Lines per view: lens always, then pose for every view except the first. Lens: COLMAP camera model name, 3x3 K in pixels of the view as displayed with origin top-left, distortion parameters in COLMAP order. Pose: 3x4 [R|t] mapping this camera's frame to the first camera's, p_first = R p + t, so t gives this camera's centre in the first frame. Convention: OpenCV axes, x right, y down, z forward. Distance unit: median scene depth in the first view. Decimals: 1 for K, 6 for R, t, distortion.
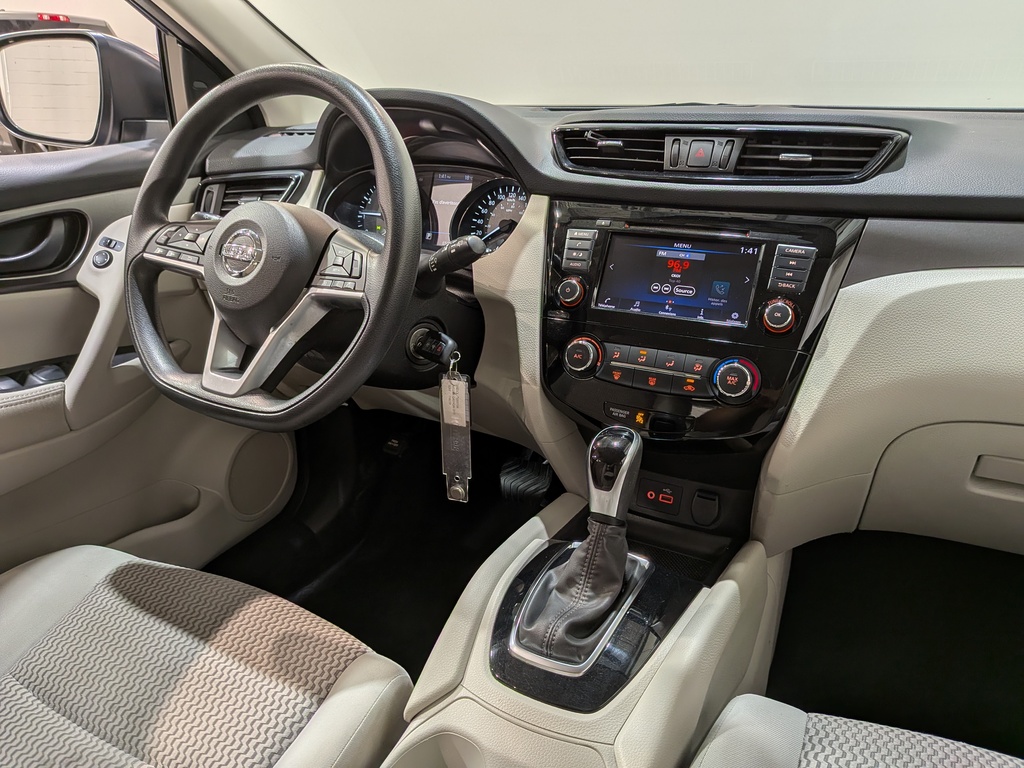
lens RADIAL K [[700.2, 0, 512.0], [0, 700.2, 384.0], [0, 0, 1]] dist [0.073289, -0.096538]
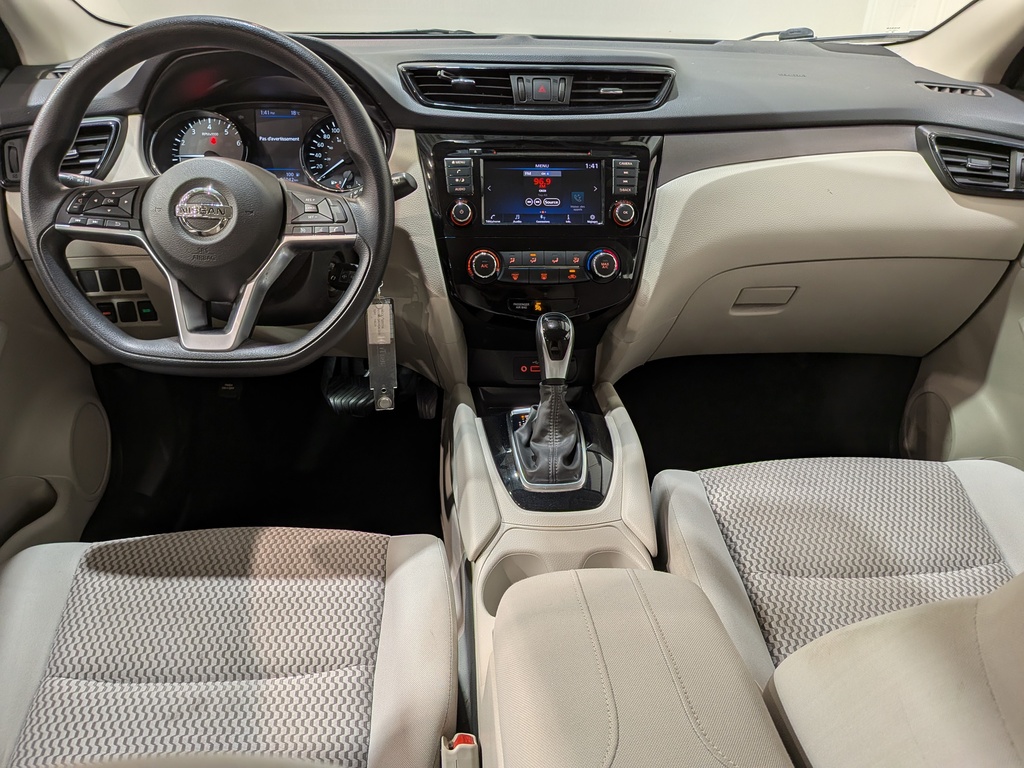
lens RADIAL K [[700.2, 0, 512.0], [0, 700.2, 384.0], [0, 0, 1]] dist [0.073289, -0.096538]
pose [[0.868206, -0.224852, 0.442334, -0.469309], [0.168789, 0.972105, 0.162856, -0.031434], [-0.466614, -0.066731, 0.881940, -0.123726]]
